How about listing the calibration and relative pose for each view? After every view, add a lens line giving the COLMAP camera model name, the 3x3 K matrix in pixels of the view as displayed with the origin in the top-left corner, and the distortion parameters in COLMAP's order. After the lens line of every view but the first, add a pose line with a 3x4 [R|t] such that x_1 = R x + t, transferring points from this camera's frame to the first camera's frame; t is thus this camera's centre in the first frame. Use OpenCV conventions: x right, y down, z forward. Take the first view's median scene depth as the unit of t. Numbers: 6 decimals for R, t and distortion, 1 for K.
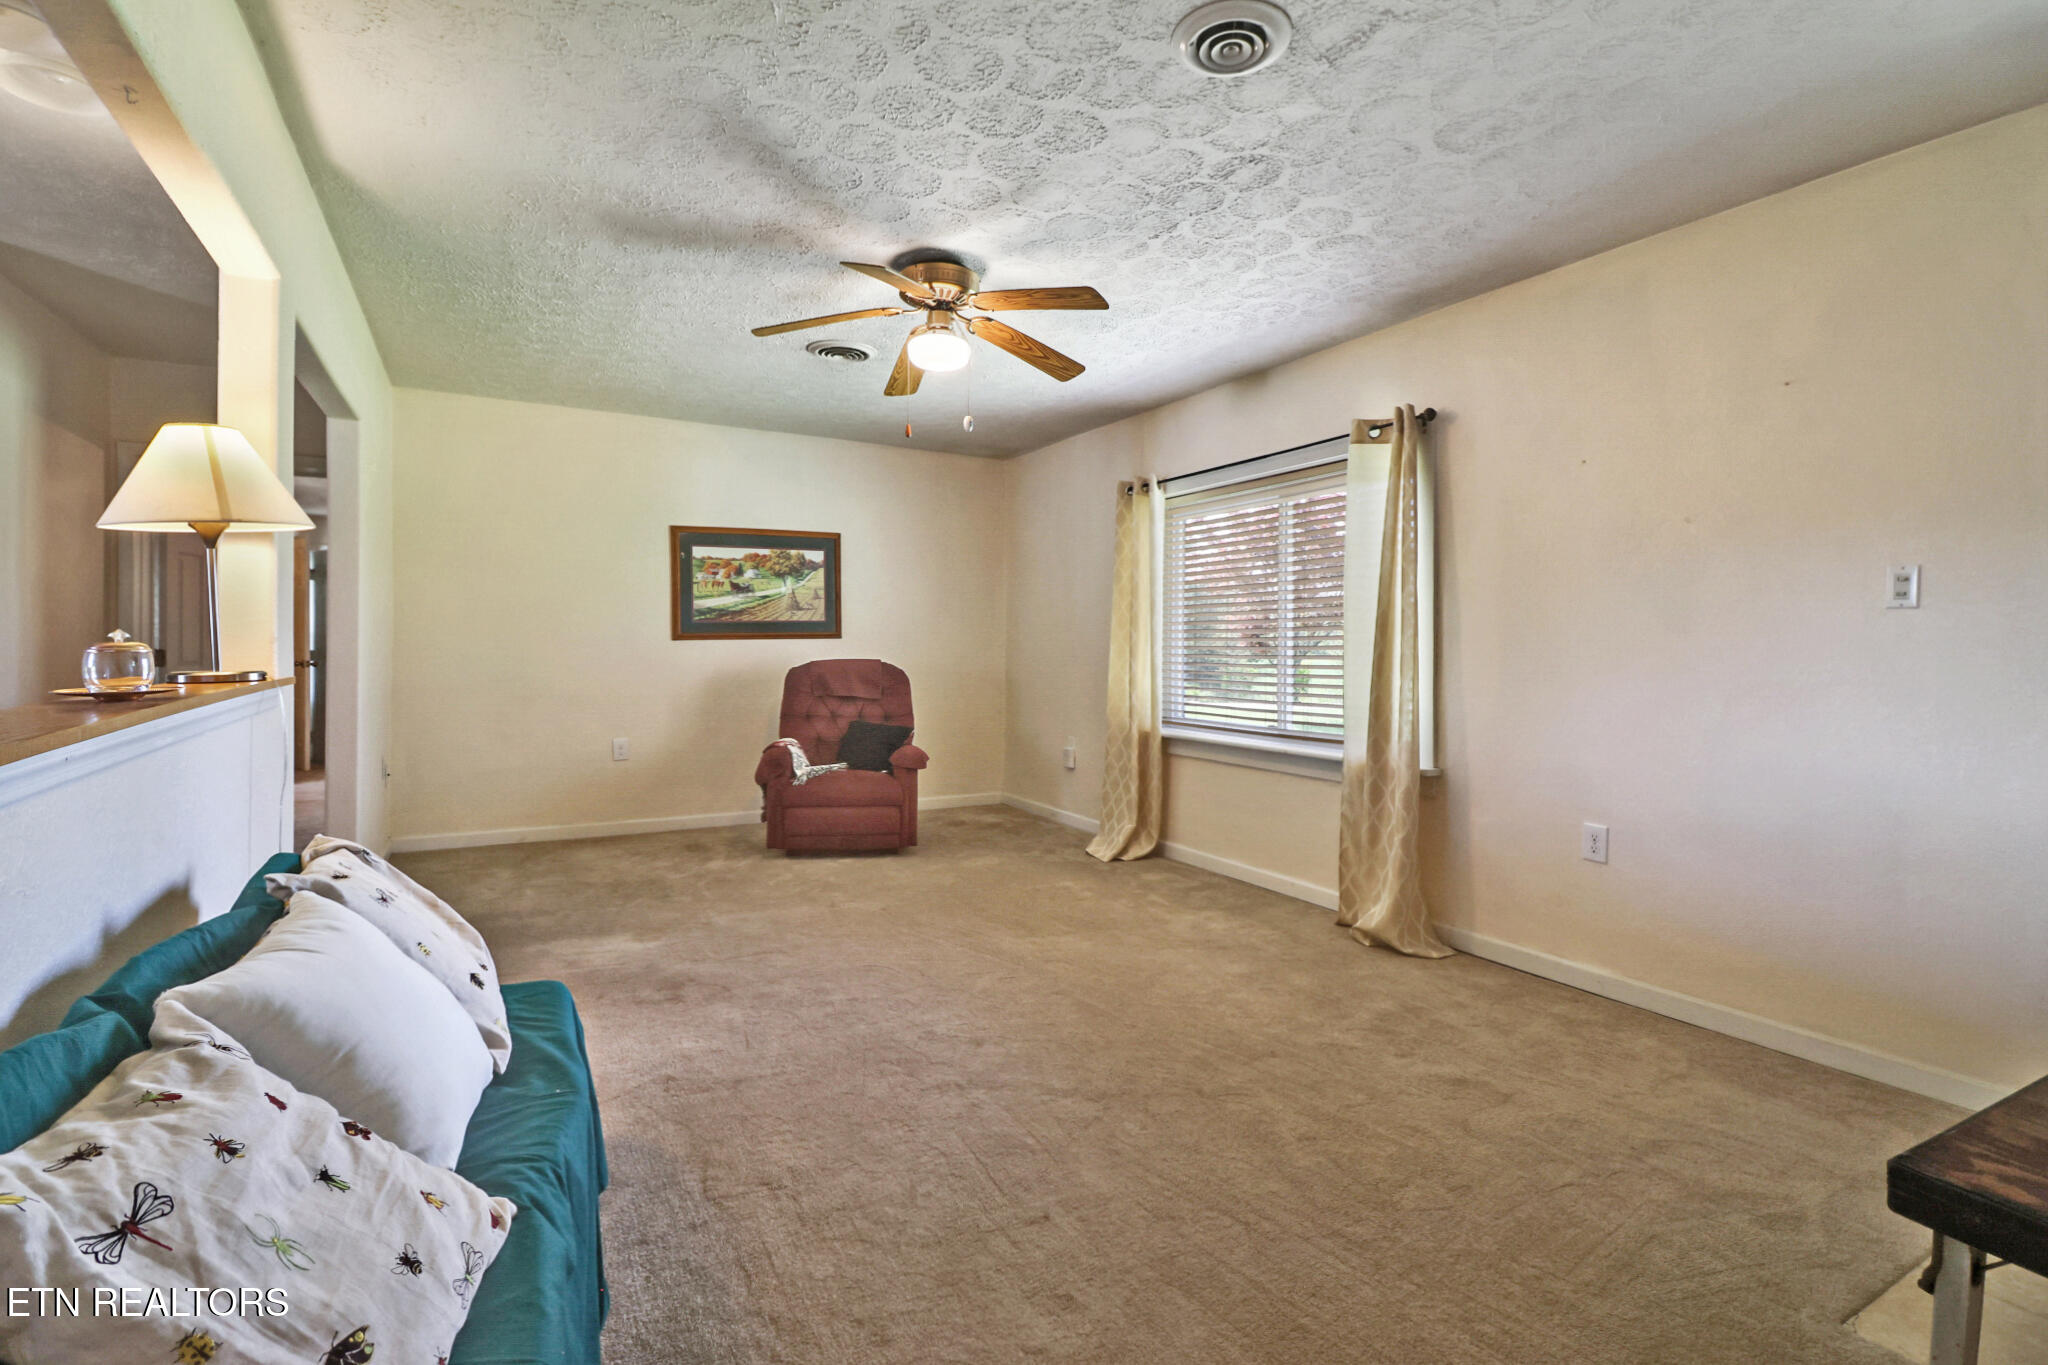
lens RADIAL K [[972.3, 0, 1053.5], [0, 972.3, 647.4], [0, 0, 1]] dist [-0.010093, -0.000614]
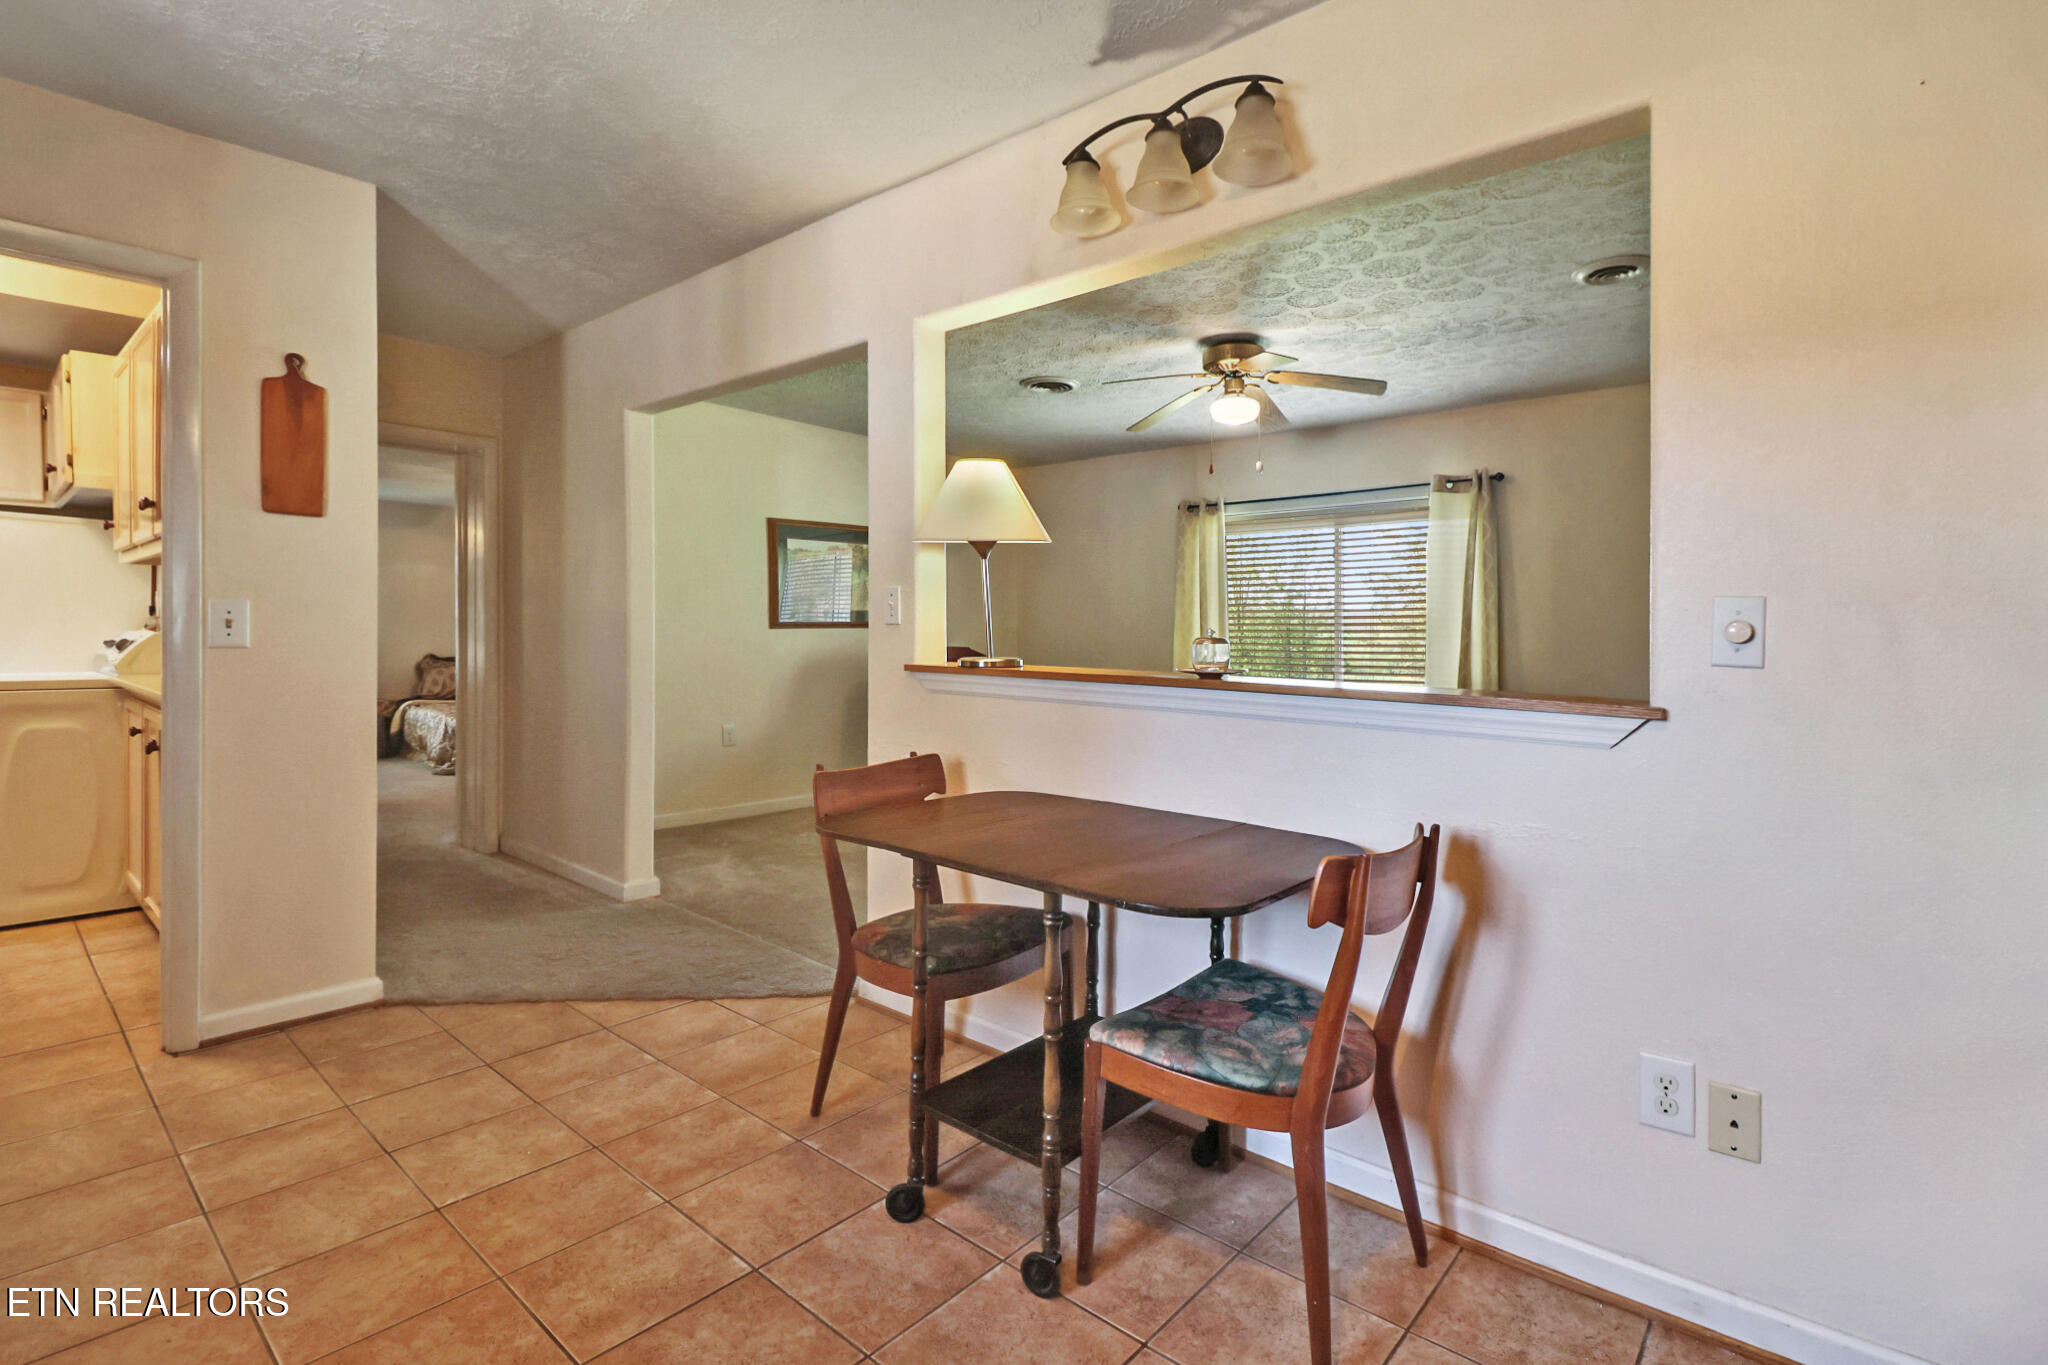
lens RADIAL K [[972.3, 0, 1045.0], [0, 972.3, 635.1], [0, 0, 1]] dist [-0.010093, -0.000614]
pose [[0.939744, 0.003264, 0.341865, -0.539705], [-0.003487, 0.999994, 0.000037, -0.001517], [-0.341862, -0.001227, 0.939749, -0.091086]]
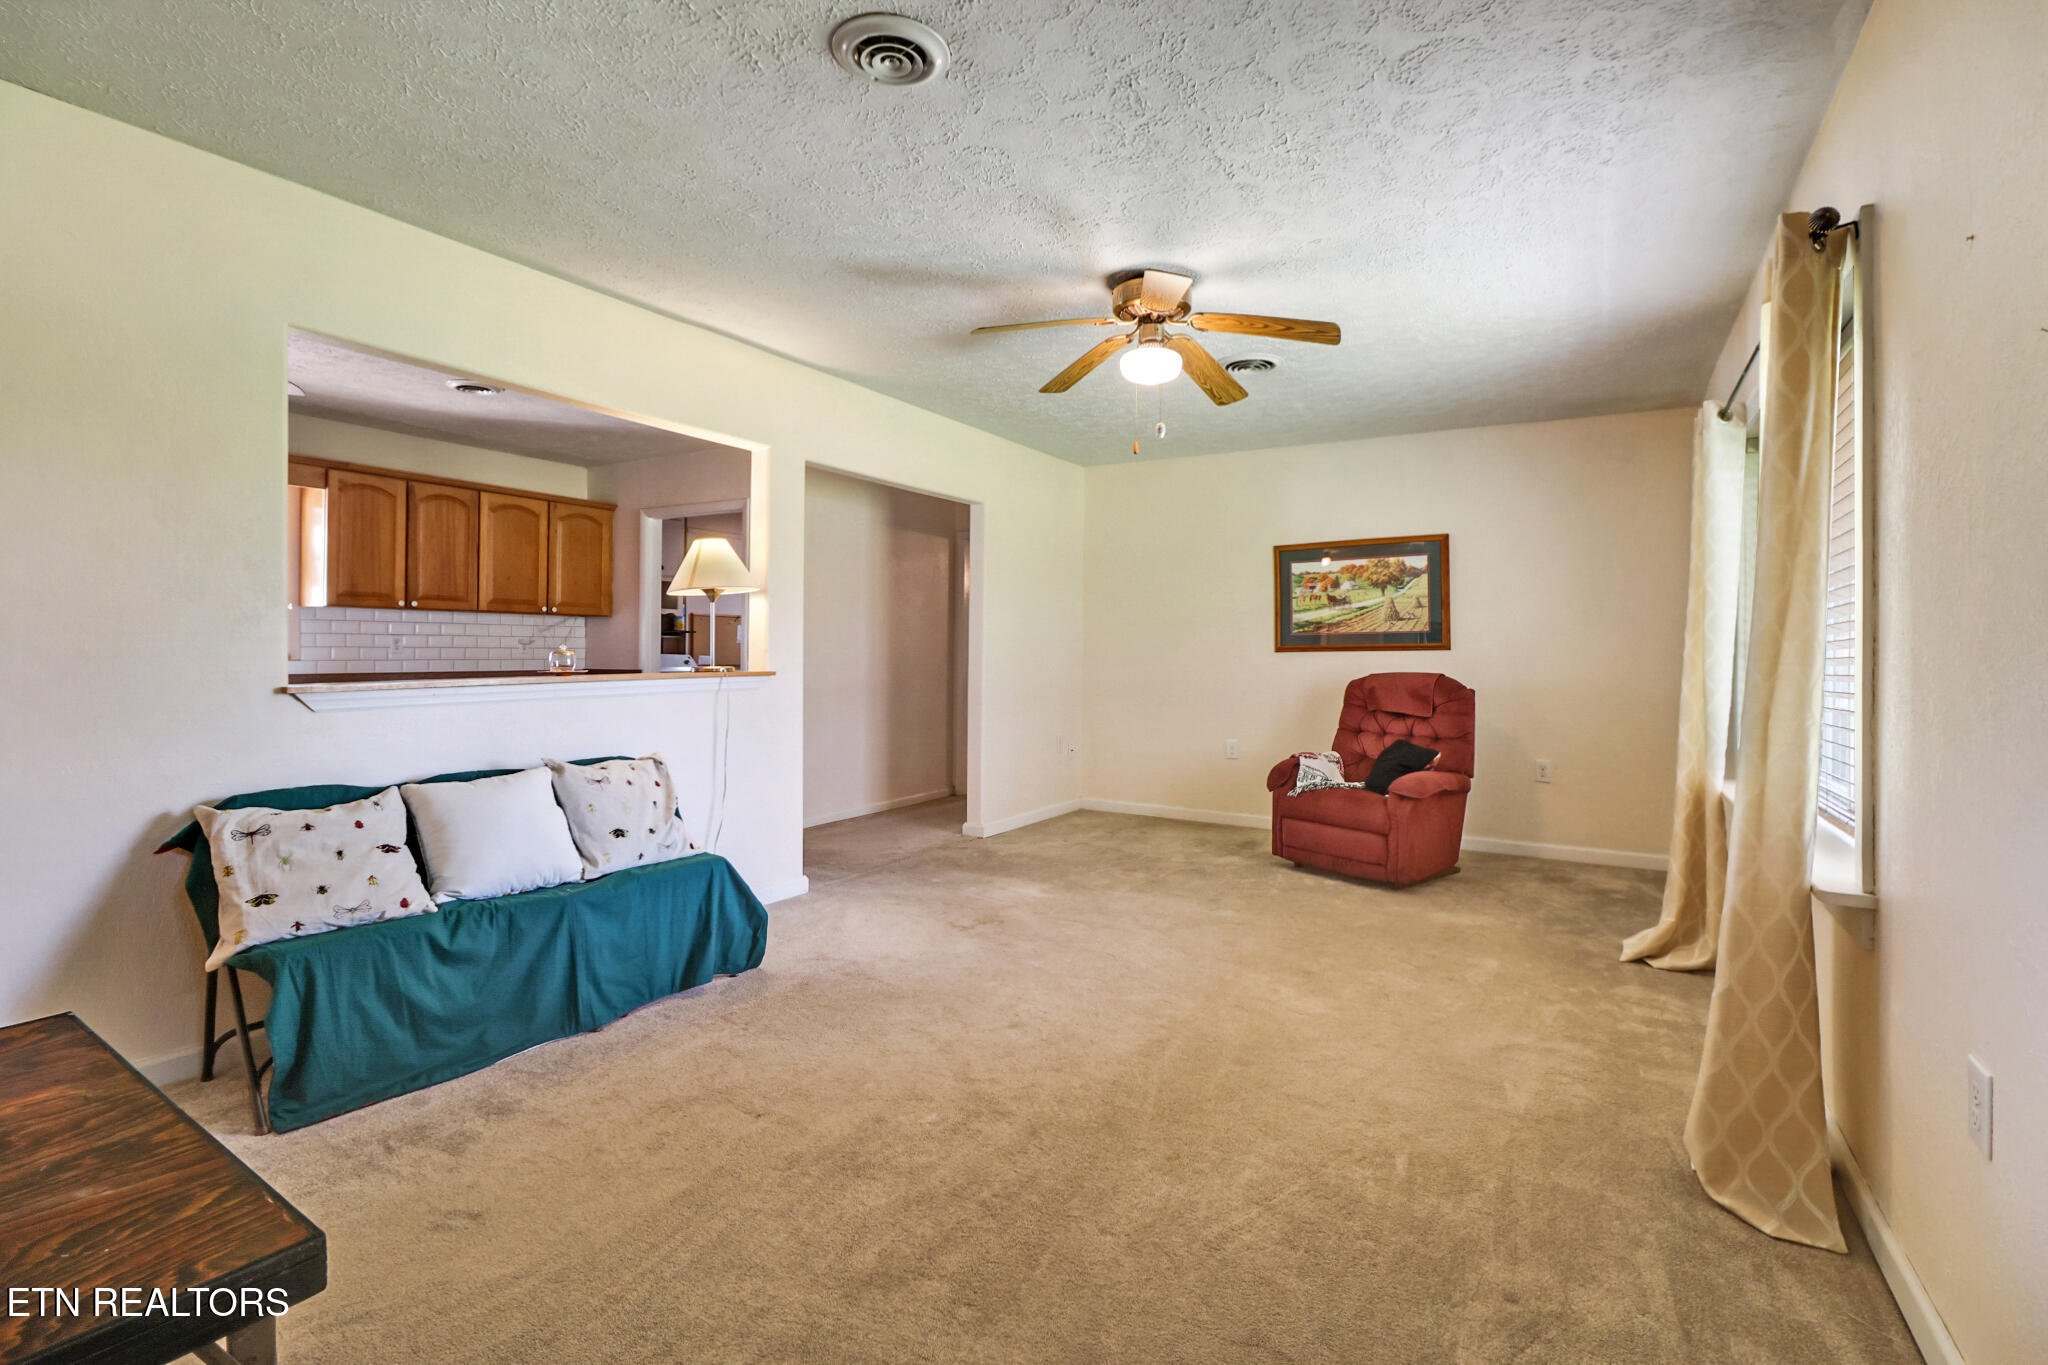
lens RADIAL K [[972.3, 0, 1009.7], [0, 972.3, 647.6], [0, 0, 1]] dist [-0.010093, -0.000614]
pose [[0.472281, -0.007305, -0.881418, 0.475948], [-0.007026, 0.999903, -0.012051, 0.002740], [0.881420, 0.011884, 0.472183, 0.267494]]
